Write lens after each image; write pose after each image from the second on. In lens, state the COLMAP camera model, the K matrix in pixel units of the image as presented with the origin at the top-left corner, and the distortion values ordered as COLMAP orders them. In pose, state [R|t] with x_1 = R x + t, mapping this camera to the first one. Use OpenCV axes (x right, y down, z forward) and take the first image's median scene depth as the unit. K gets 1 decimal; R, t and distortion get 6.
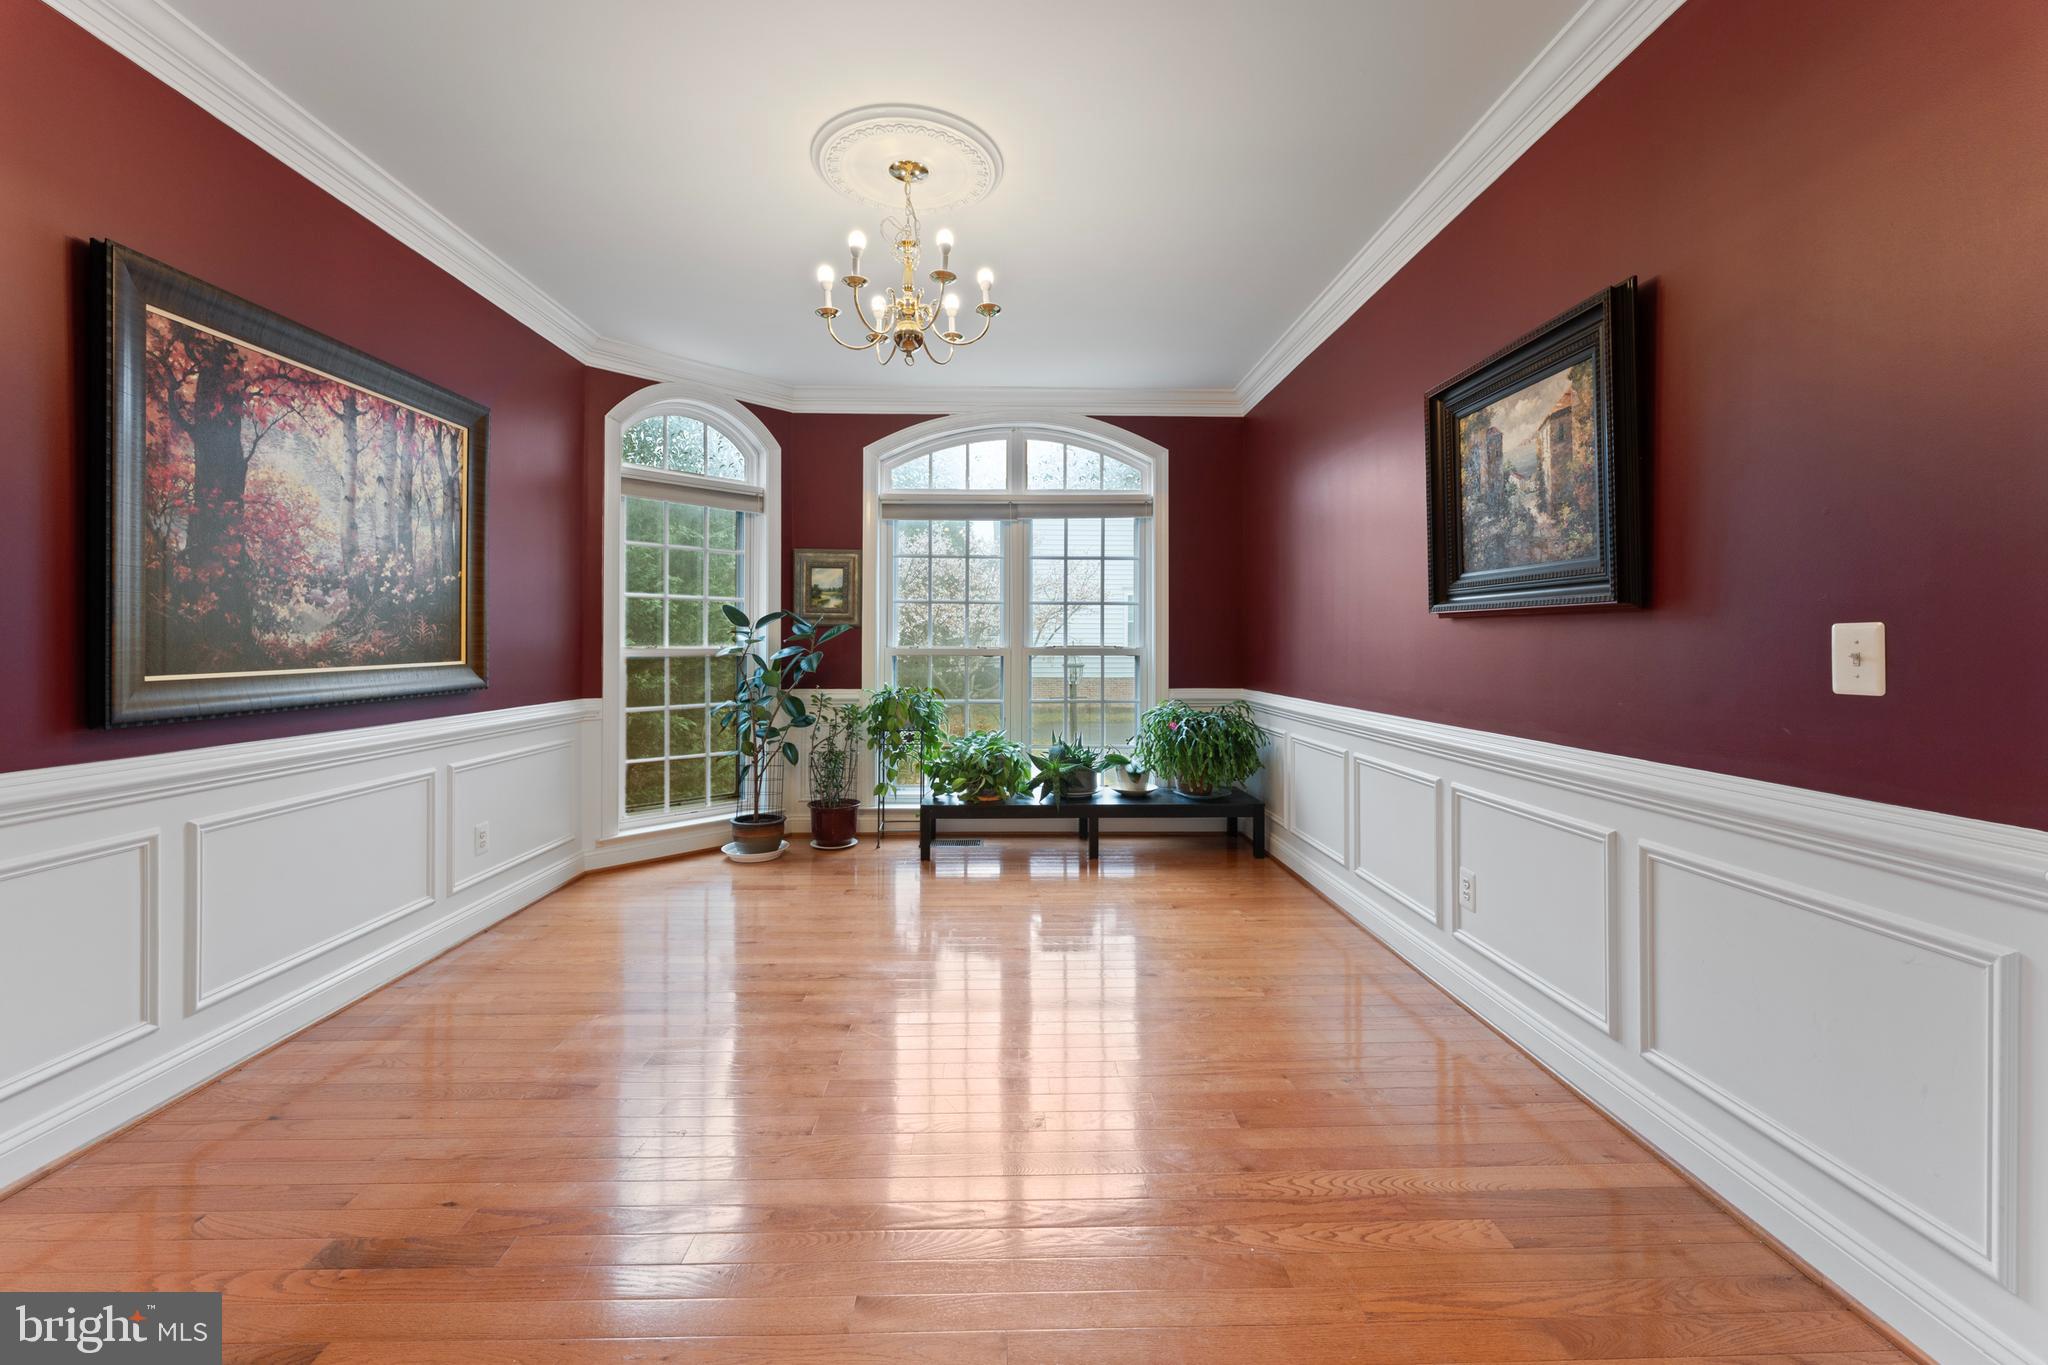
lens RADIAL K [[825.3, 0, 1008.4], [0, 825.3, 641.5], [0, 0, 1]] dist [0.000571, 0.000270]
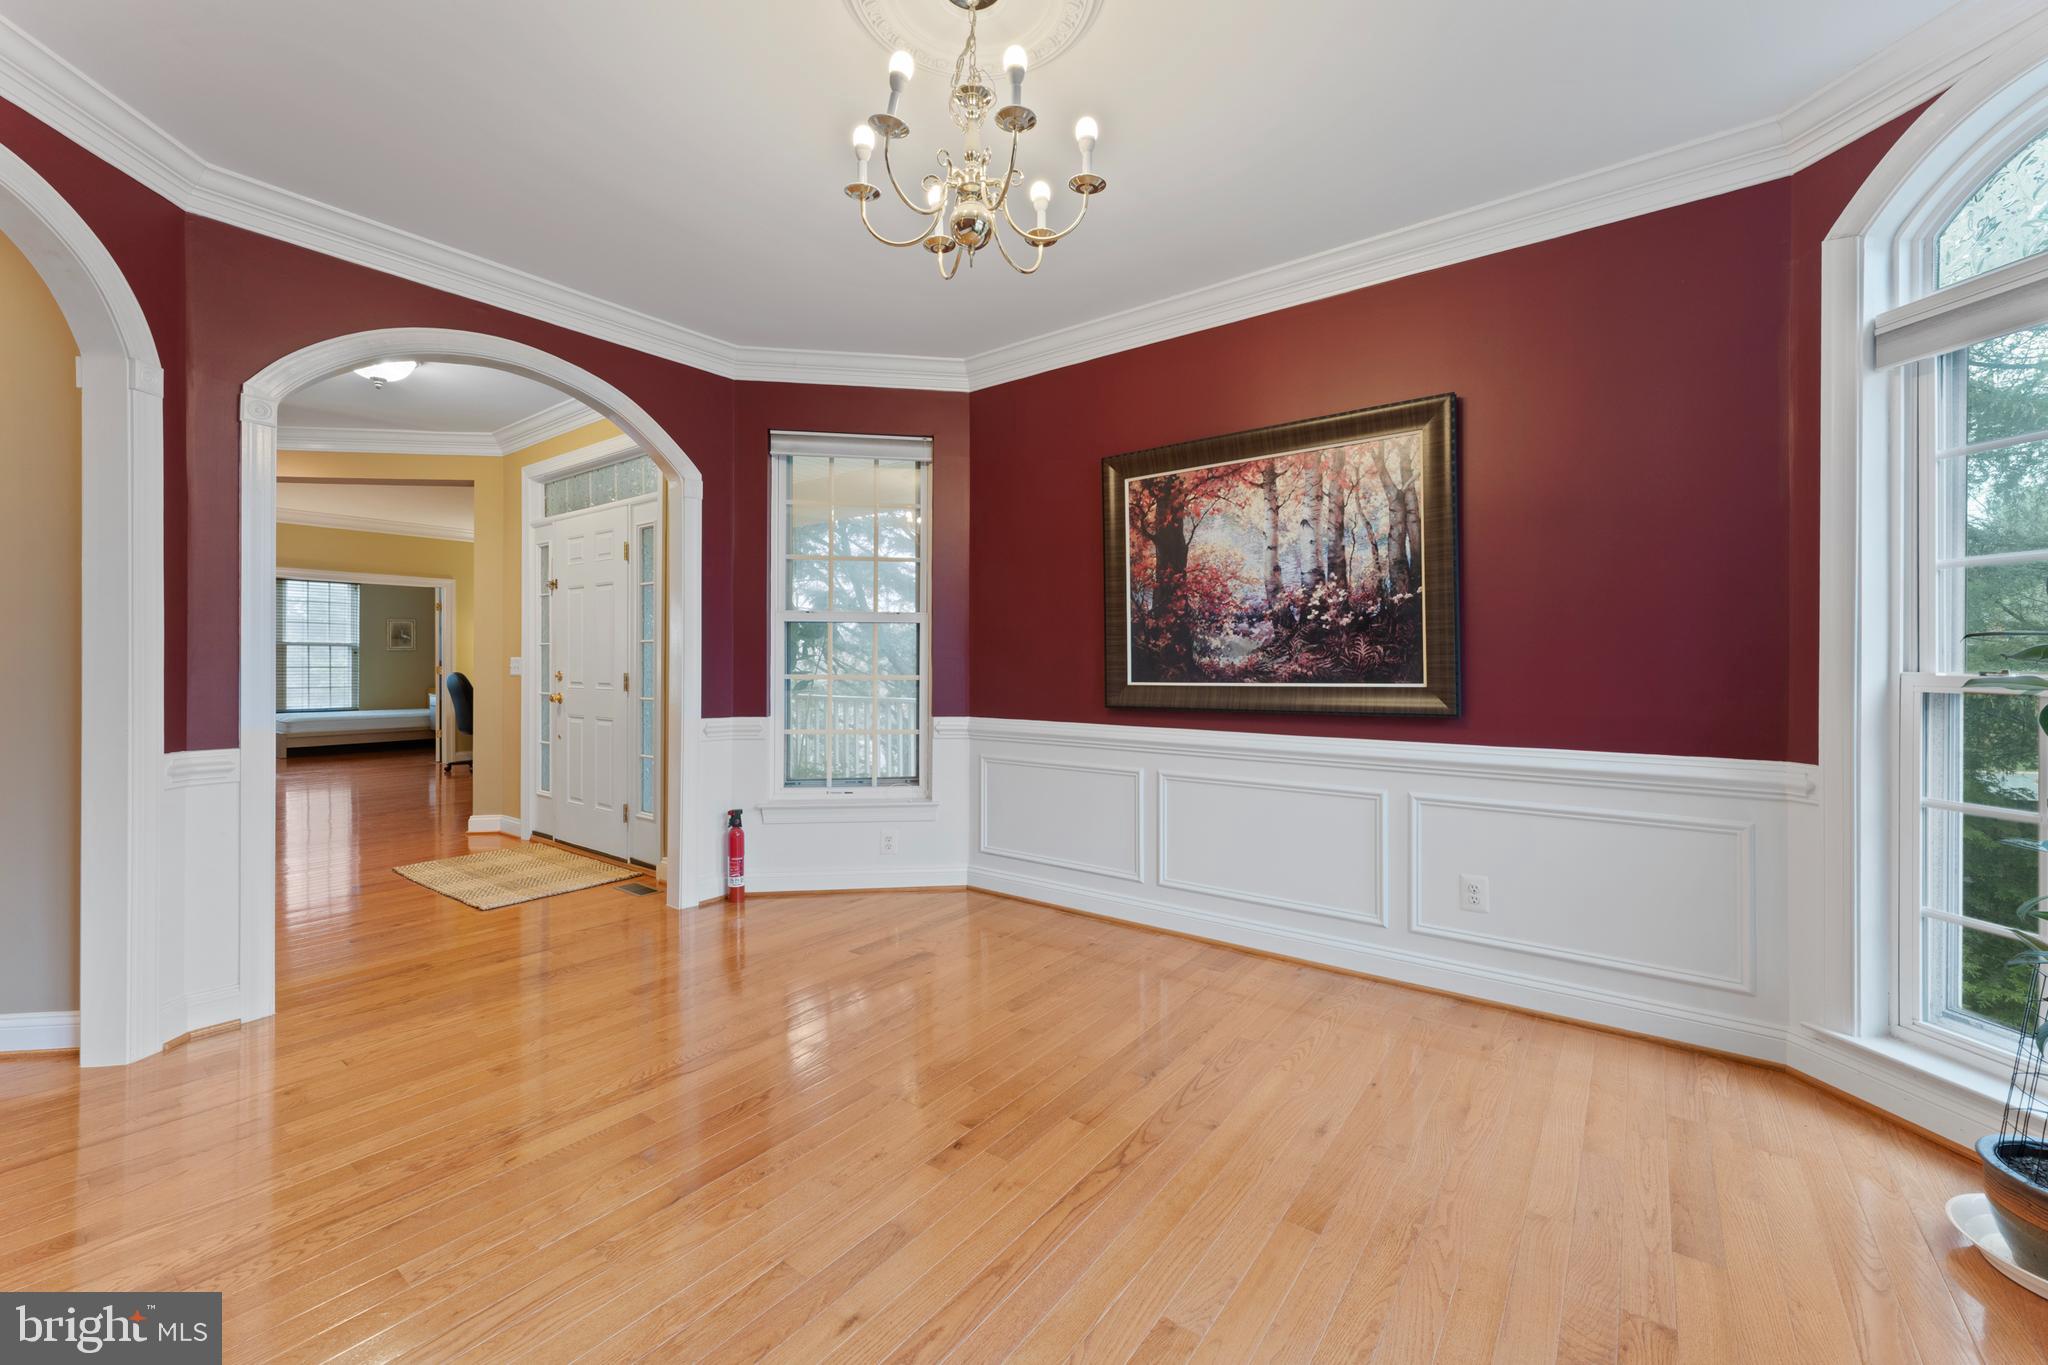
lens RADIAL K [[825.3, 0, 1022.7], [0, 825.3, 667.6], [0, 0, 1]] dist [0.000571, 0.000270]
pose [[-0.618479, 0.007054, -0.785770, 0.409242], [0.002672, 0.999973, 0.006874, -0.002124], [0.785797, 0.002152, -0.618481, 1.474284]]
